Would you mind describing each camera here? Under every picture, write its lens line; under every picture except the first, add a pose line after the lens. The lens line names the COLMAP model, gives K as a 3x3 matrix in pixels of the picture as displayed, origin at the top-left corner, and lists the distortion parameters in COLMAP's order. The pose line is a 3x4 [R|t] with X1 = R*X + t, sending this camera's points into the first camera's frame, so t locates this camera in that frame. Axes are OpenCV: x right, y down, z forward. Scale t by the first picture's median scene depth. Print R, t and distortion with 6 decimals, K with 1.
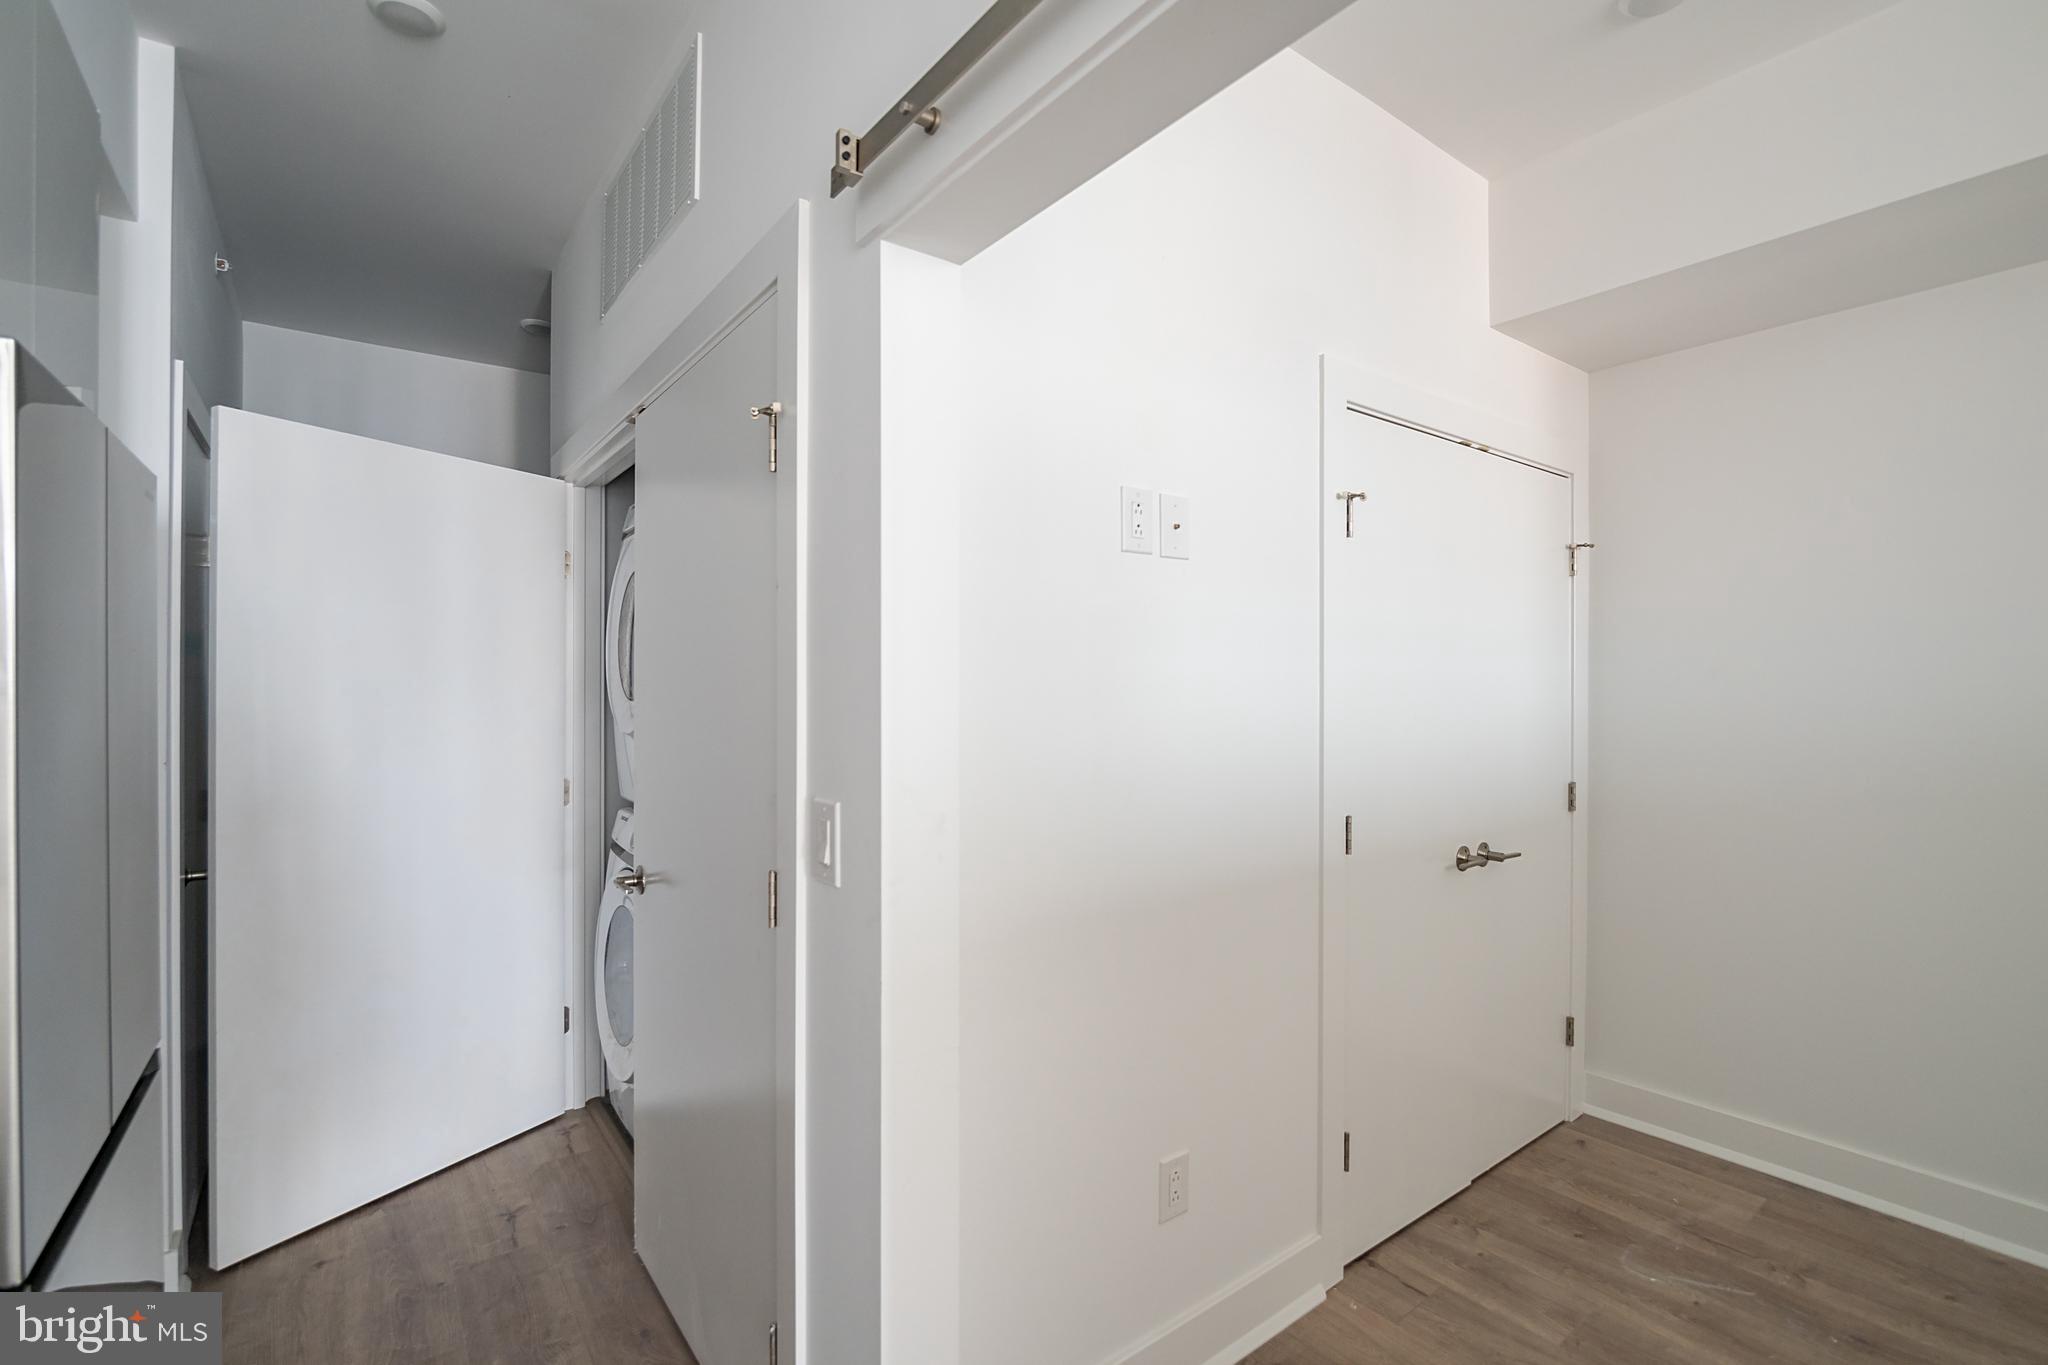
lens RADIAL K [[913.9, 0, 1020.7], [0, 913.9, 663.1], [0, 0, 1]] dist [-0.023833, -0.000125]
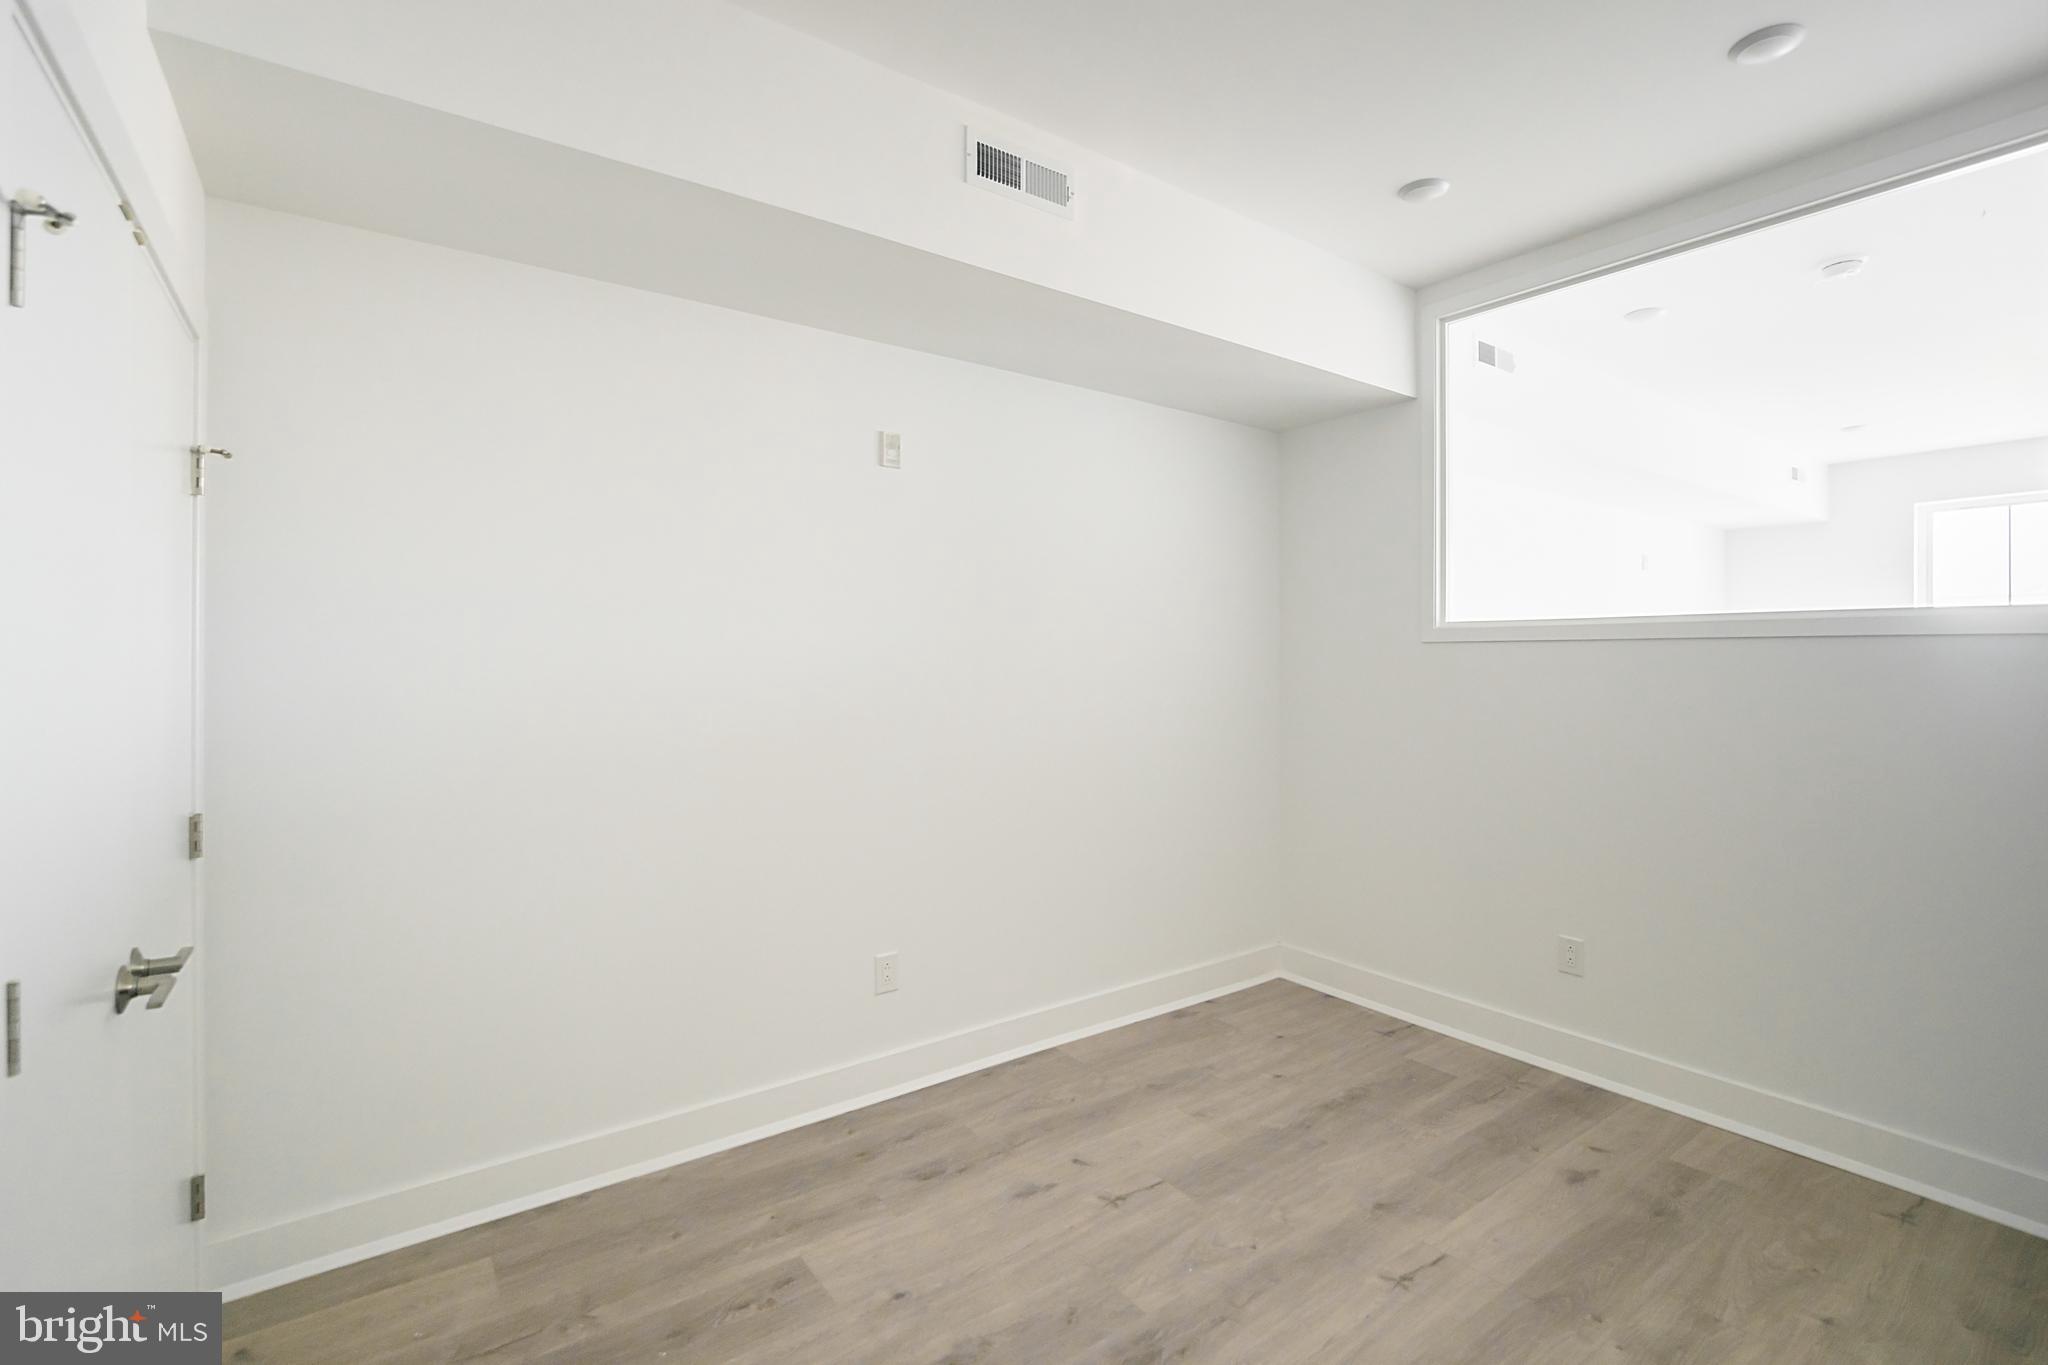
lens RADIAL K [[913.9, 0, 1020.7], [0, 913.9, 663.1], [0, 0, 1]] dist [-0.023833, -0.000125]
pose [[0.000720, -0.001569, 0.999999, -0.034127], [-0.022388, 0.999748, 0.001585, 0.011772], [-0.999749, -0.022389, 0.000684, 0.510412]]
